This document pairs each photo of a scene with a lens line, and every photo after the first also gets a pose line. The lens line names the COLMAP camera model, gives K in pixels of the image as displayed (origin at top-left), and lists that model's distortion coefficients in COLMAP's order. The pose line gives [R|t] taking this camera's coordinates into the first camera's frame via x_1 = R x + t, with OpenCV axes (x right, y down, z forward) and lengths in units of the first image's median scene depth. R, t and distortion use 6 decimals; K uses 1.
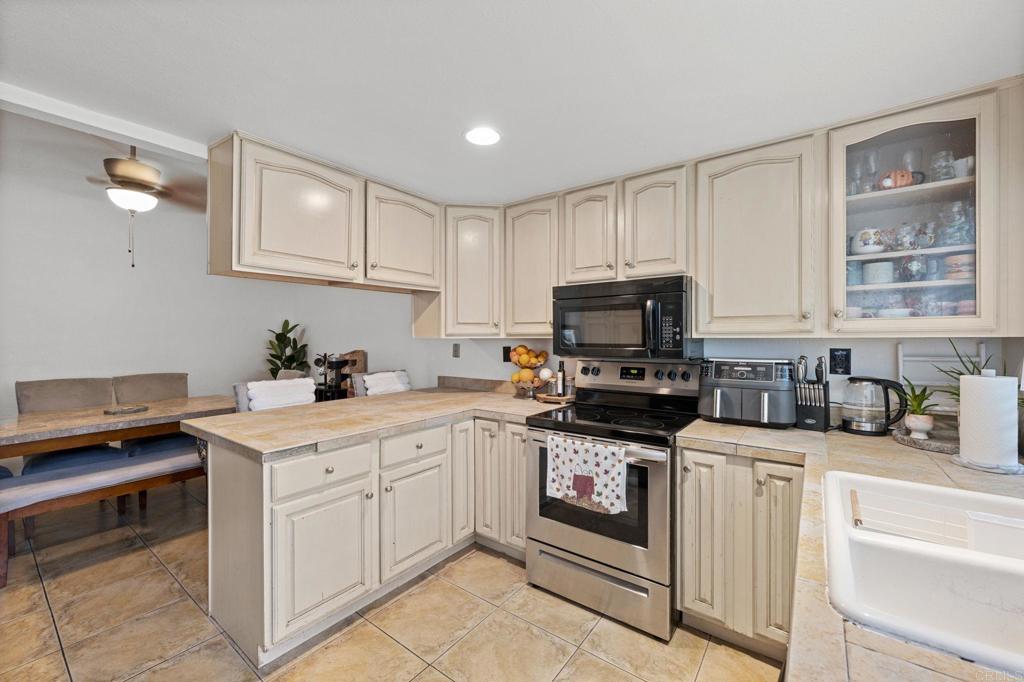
lens RADIAL K [[406.5, 0, 513.9], [0, 406.5, 336.3], [0, 0, 1]] dist [-0.002529, -0.000113]
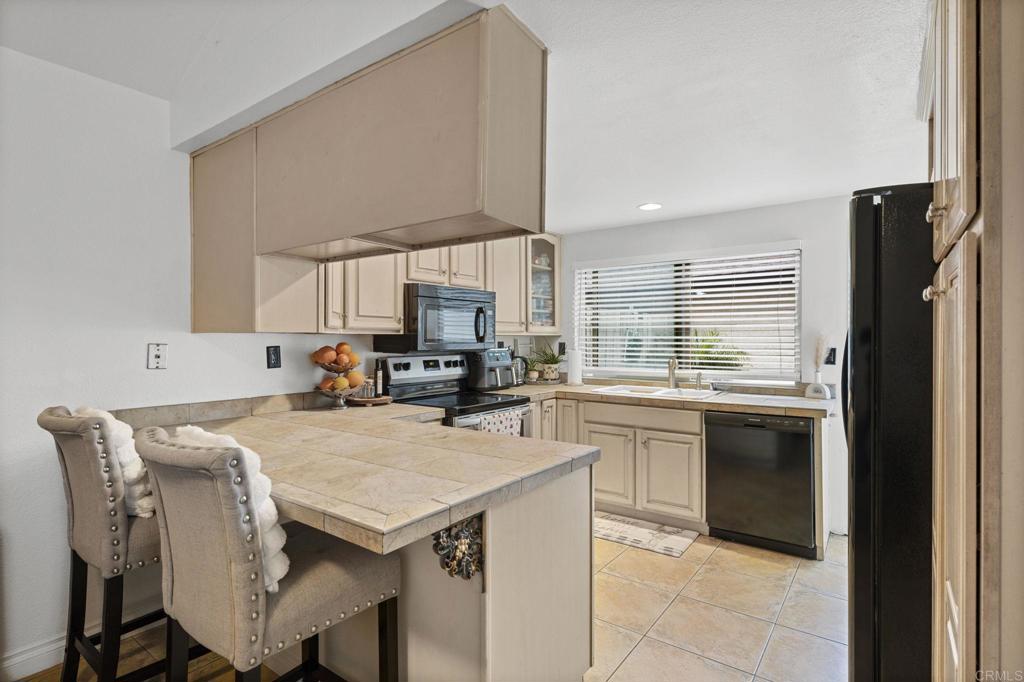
lens RADIAL K [[517.7, 0, 512.9], [0, 517.7, 341.8], [0, 0, 1]] dist [0.000721, 0.000022]
pose [[0.000220, 0.002974, 0.999996, -1.417640], [0.003210, 0.999990, -0.002975, 0.034864], [-0.999995, 0.003211, 0.000210, 0.925138]]
